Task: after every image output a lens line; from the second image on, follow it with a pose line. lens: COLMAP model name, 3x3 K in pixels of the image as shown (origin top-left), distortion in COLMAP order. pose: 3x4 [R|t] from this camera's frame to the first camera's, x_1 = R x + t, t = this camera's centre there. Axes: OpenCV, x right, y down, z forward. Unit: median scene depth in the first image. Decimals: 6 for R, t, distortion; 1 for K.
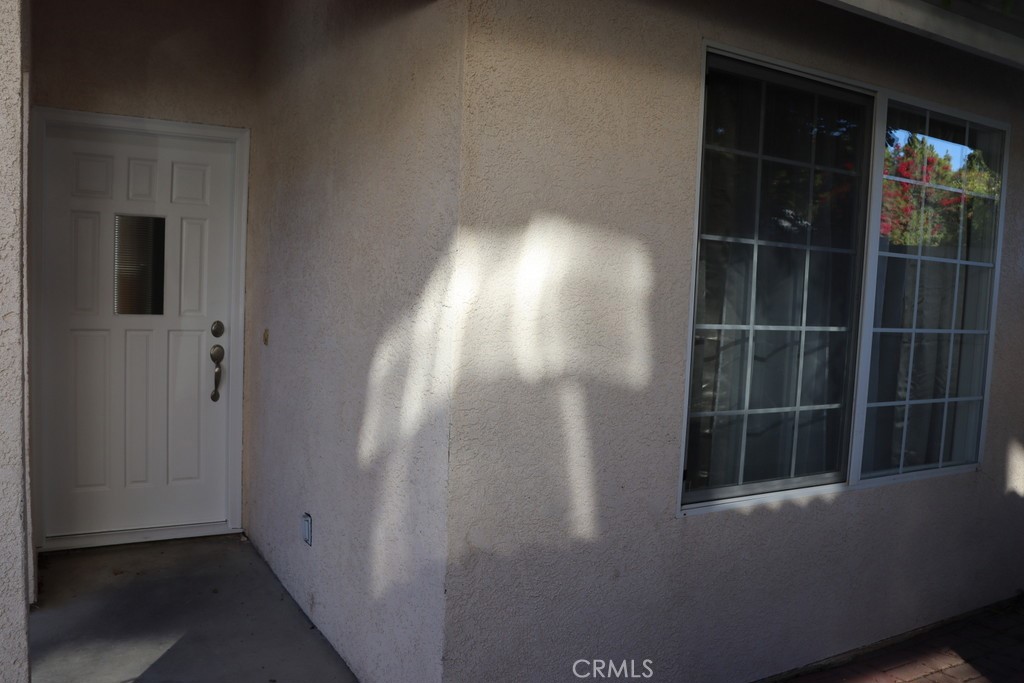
lens RADIAL K [[843.9, 0, 511.8], [0, 843.9, 353.9], [0, 0, 1]] dist [-0.180353, 0.166981]
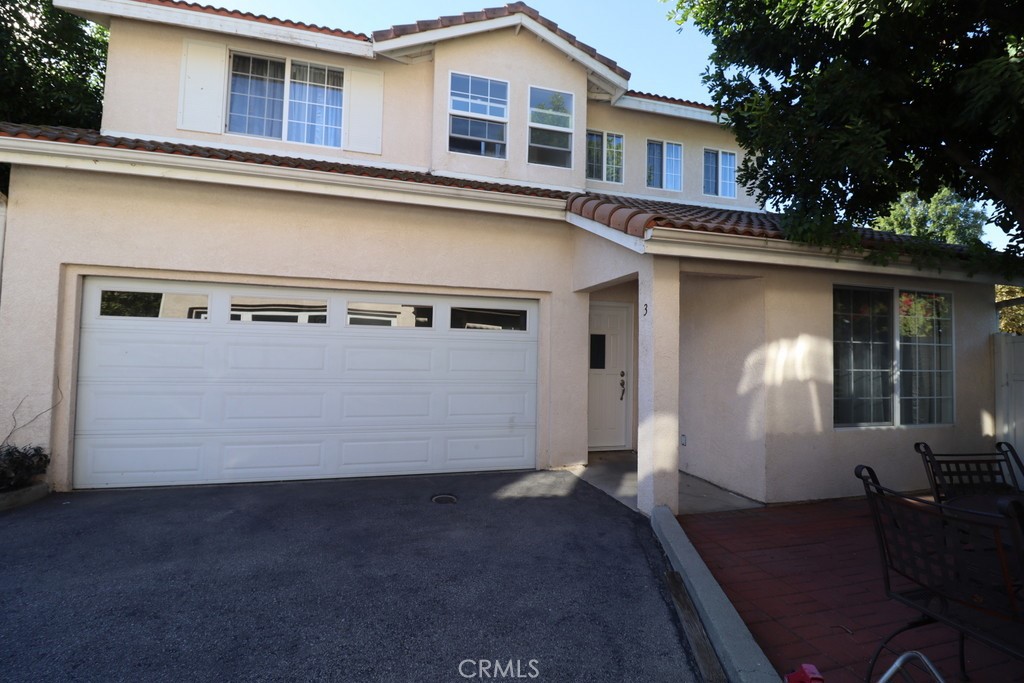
lens RADIAL K [[474.2, 0, 512.0], [0, 474.2, 330.8], [0, 0, 1]] dist [-0.000021, 0.000038]
pose [[0.974217, -0.025854, -0.224126, -0.467493], [-0.006894, 0.989537, -0.144116, 0.077302], [0.225507, 0.141946, 0.963845, -0.850206]]
